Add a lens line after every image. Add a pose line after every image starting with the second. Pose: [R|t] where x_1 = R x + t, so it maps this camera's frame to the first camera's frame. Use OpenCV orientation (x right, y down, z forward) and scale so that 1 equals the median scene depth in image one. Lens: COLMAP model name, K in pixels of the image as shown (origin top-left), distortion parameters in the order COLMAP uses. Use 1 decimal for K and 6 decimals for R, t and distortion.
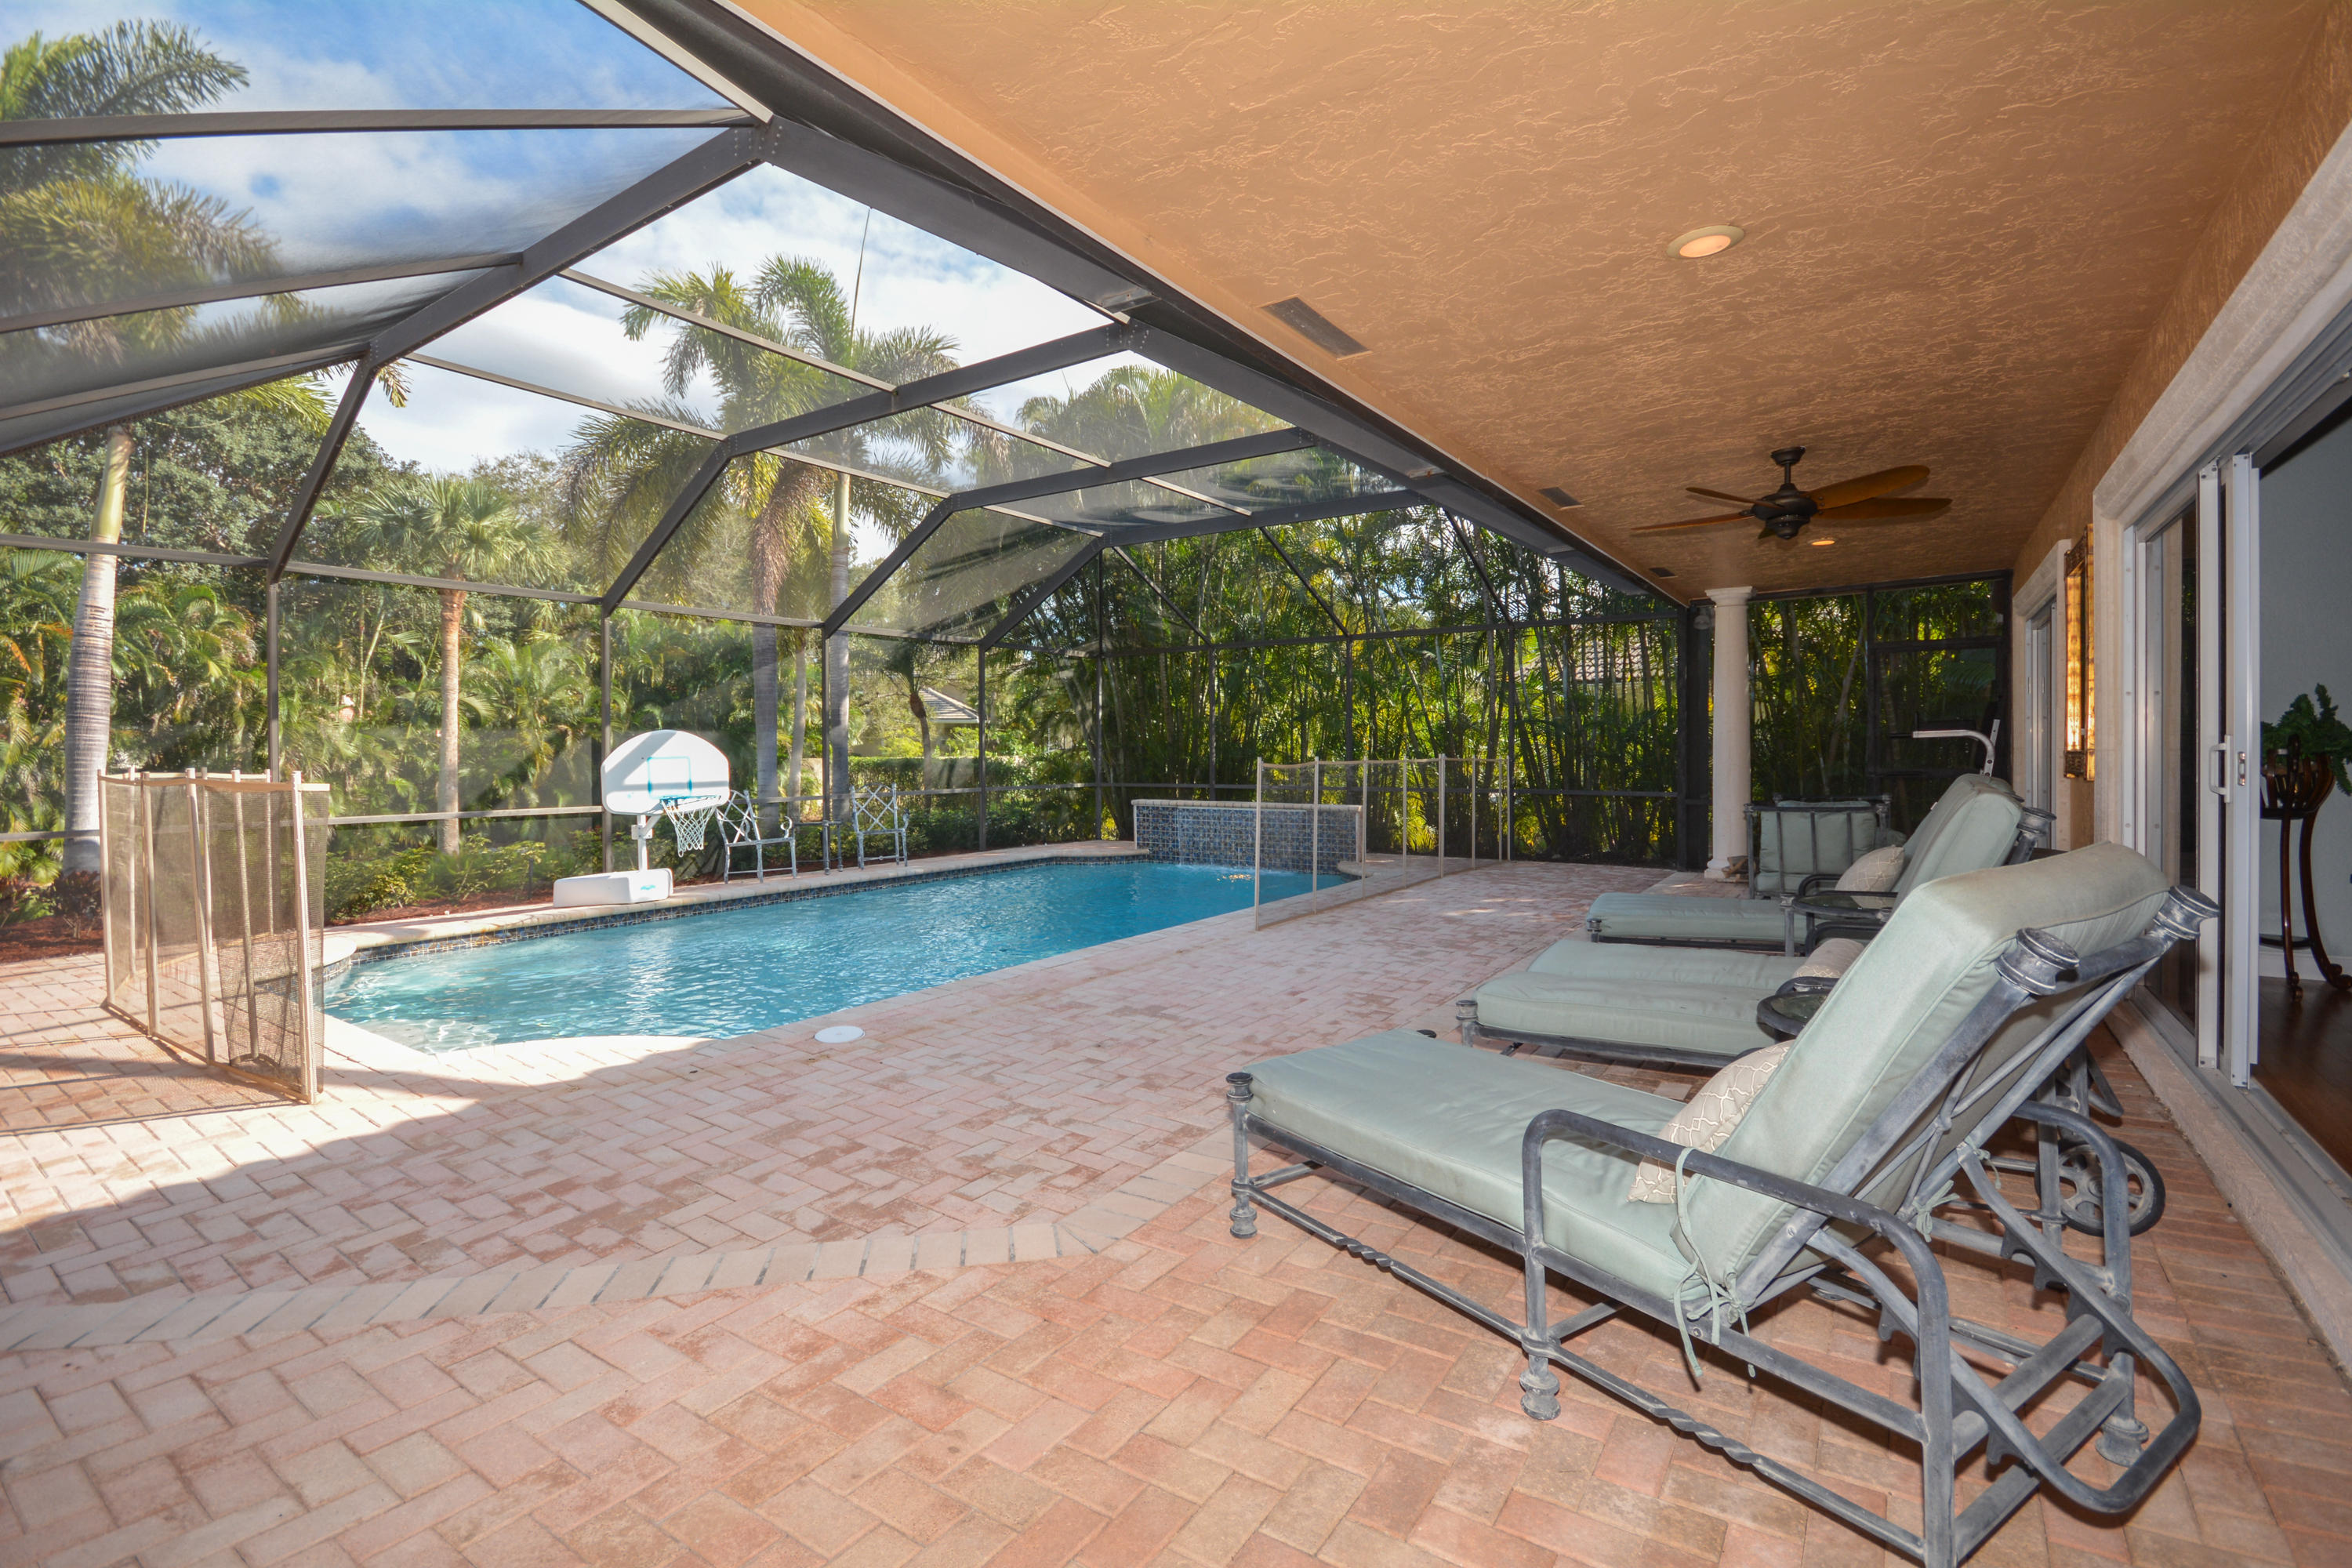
lens RADIAL K [[1036.8, 0, 1172.3], [0, 1036.8, 762.8], [0, 0, 1]] dist [0.020538, -0.015940]
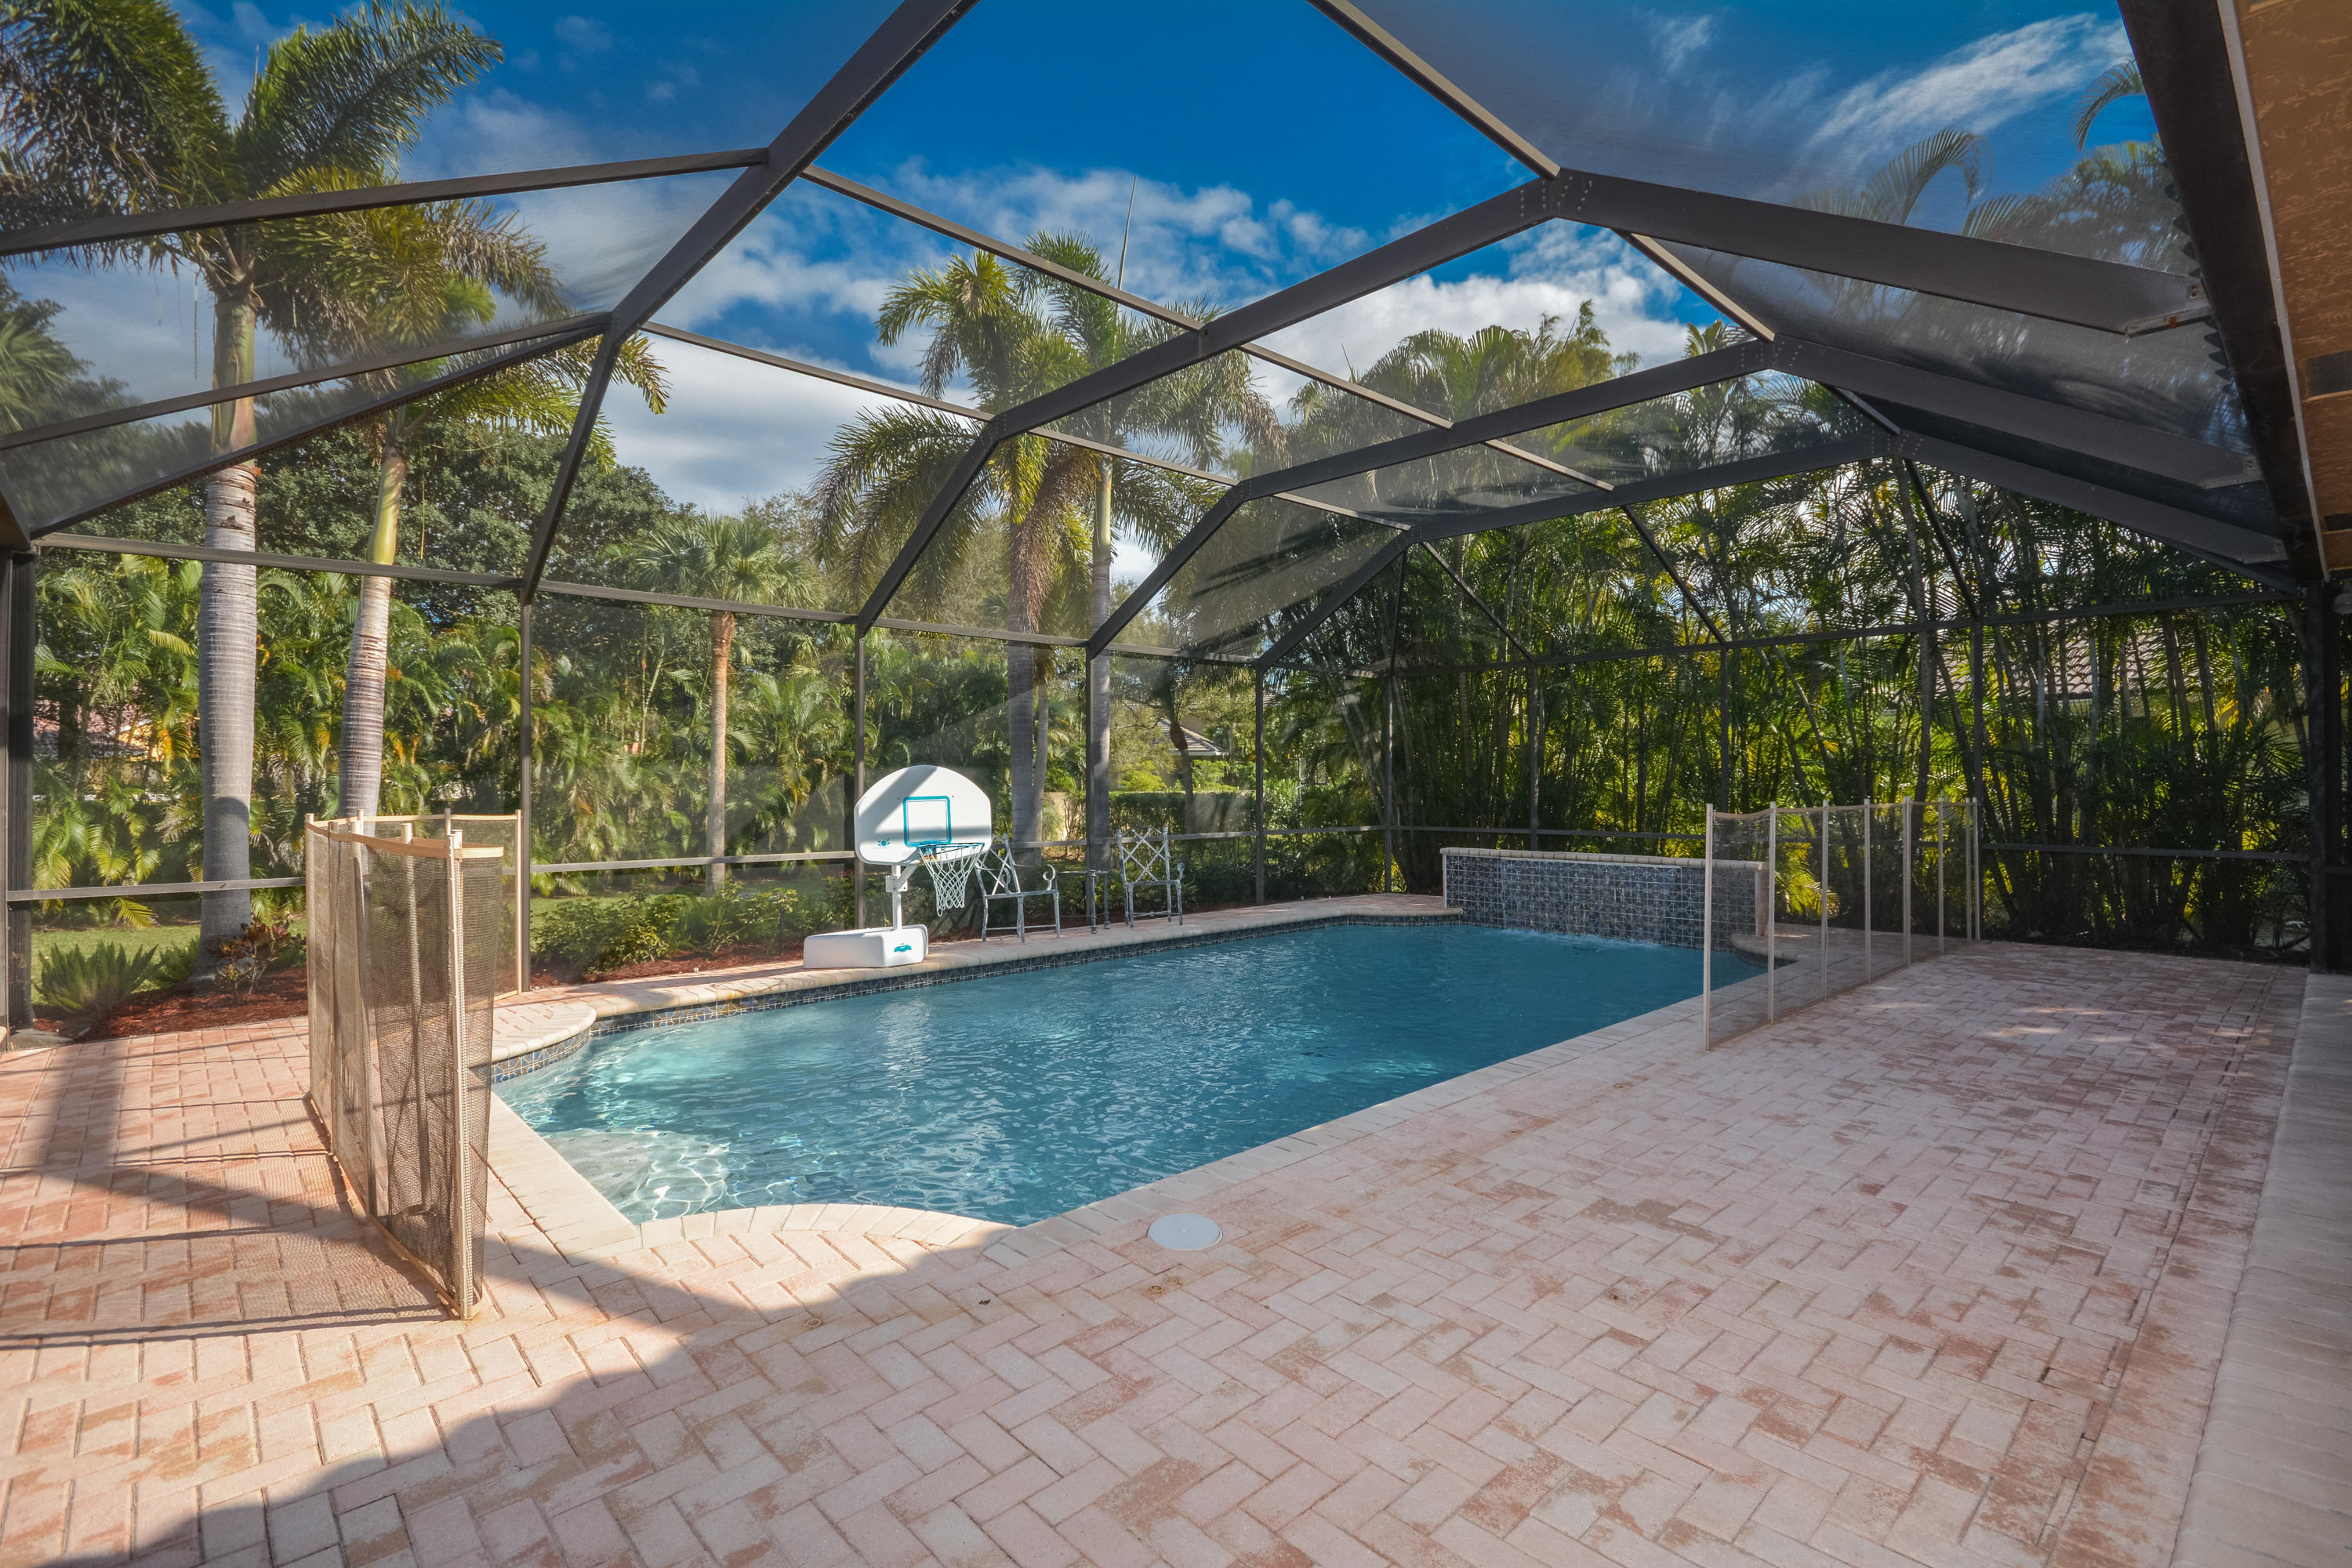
lens RADIAL K [[1072.6, 0, 1176.0], [0, 1072.6, 784.0], [0, 0, 1]] dist [-0.003019, -0.000081]
pose [[0.978171, 0.002379, -0.207789, -0.067624], [-0.004698, 0.999932, -0.010664, -0.005043], [0.207750, 0.011407, 0.978115, 0.122166]]
